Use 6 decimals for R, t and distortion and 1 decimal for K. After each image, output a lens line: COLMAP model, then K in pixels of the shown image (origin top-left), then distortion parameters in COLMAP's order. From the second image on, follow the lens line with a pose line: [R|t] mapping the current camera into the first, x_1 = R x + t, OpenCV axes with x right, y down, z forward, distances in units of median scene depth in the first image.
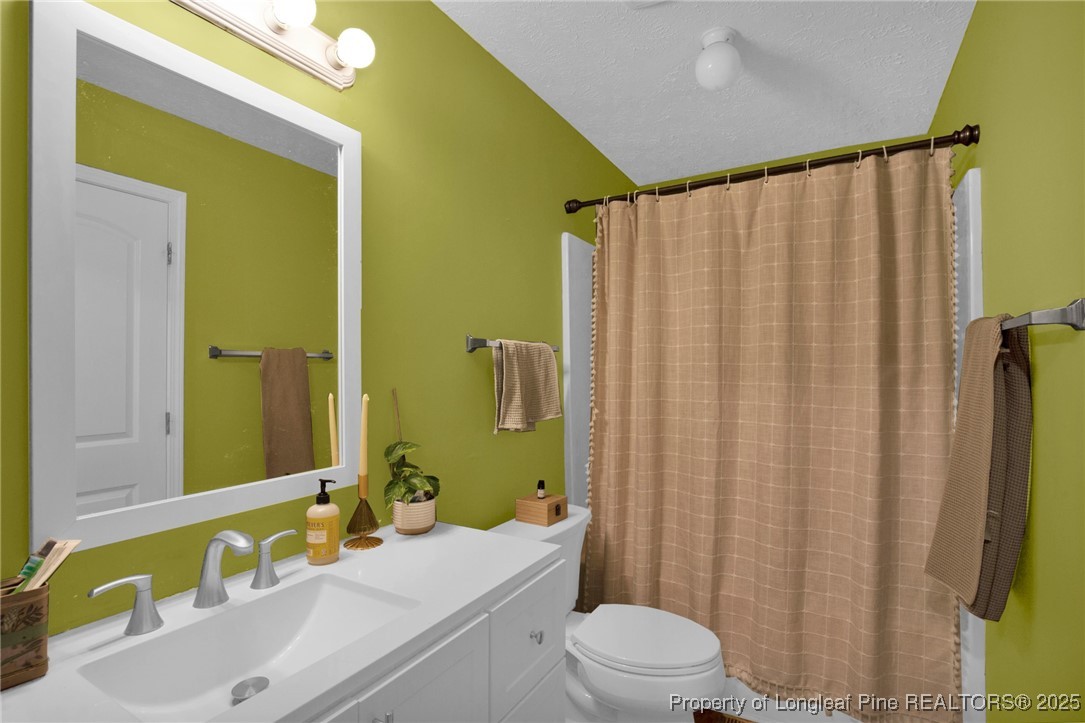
lens RADIAL K [[518.5, 0, 547.4], [0, 518.5, 367.6], [0, 0, 1]] dist [0.019387, -0.000165]
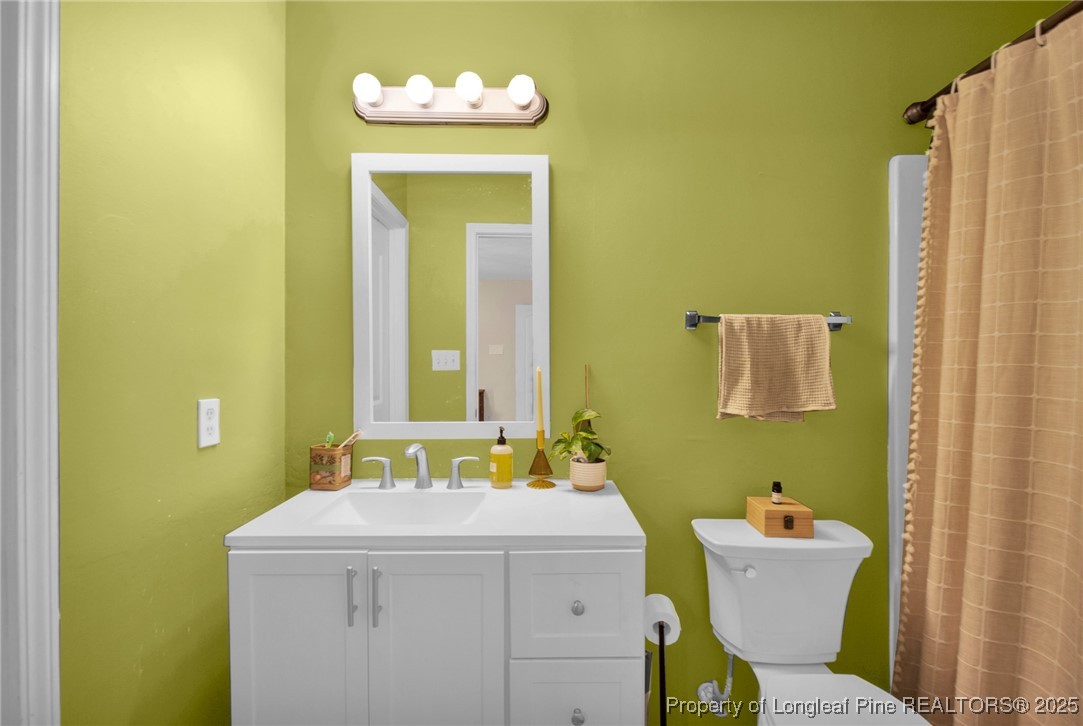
lens RADIAL K [[499.4, 0, 541.5], [0, 499.4, 363.0], [0, 0, 1]] dist [0.049403, 0.000110]
pose [[0.517294, 0.010428, -0.855744, 0.470088], [-0.000403, 0.999929, 0.011942, 0.019135], [0.855807, -0.005832, 0.517262, 0.260707]]
